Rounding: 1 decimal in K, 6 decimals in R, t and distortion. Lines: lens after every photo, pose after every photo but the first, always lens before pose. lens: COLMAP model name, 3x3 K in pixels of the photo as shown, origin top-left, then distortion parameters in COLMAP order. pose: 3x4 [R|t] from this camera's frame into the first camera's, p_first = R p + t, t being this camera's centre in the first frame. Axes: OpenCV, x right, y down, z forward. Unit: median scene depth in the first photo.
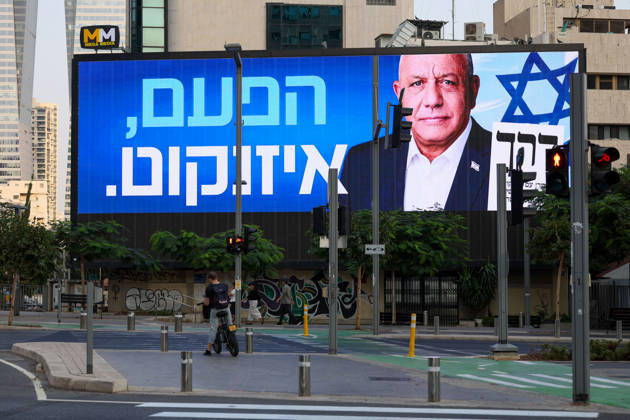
lens RADIAL K [[1276.1, 0, 313.6], [0, 1276.1, 231.5], [0, 0, 1]] dist [0.023008, -0.221827]
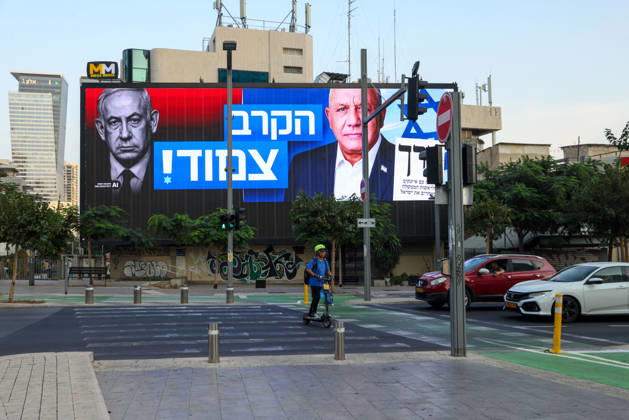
lens RADIAL K [[594.6, 0, 312.4], [0, 594.6, 221.6], [0, 0, 1]] dist [0.002809, 0.011265]
pose [[0.984578, -0.006884, 0.174811, -0.064508], [0.009197, 0.999881, -0.012424, 0.013794], [-0.174704, 0.013840, 0.984524, 0.369837]]
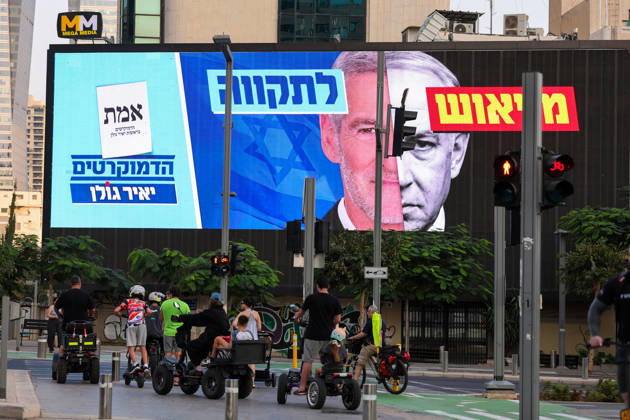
lens RADIAL K [[1500.2, 0, 315.2], [0, 1500.2, 237.3], [0, 0, 1]] dist [0.109006, -0.013005]
pose [[0.999381, 0.018237, -0.030086, 0.027211], [-0.018640, 0.999740, -0.013155, 0.002919], [0.029839, 0.013707, 0.999461, -0.020246]]
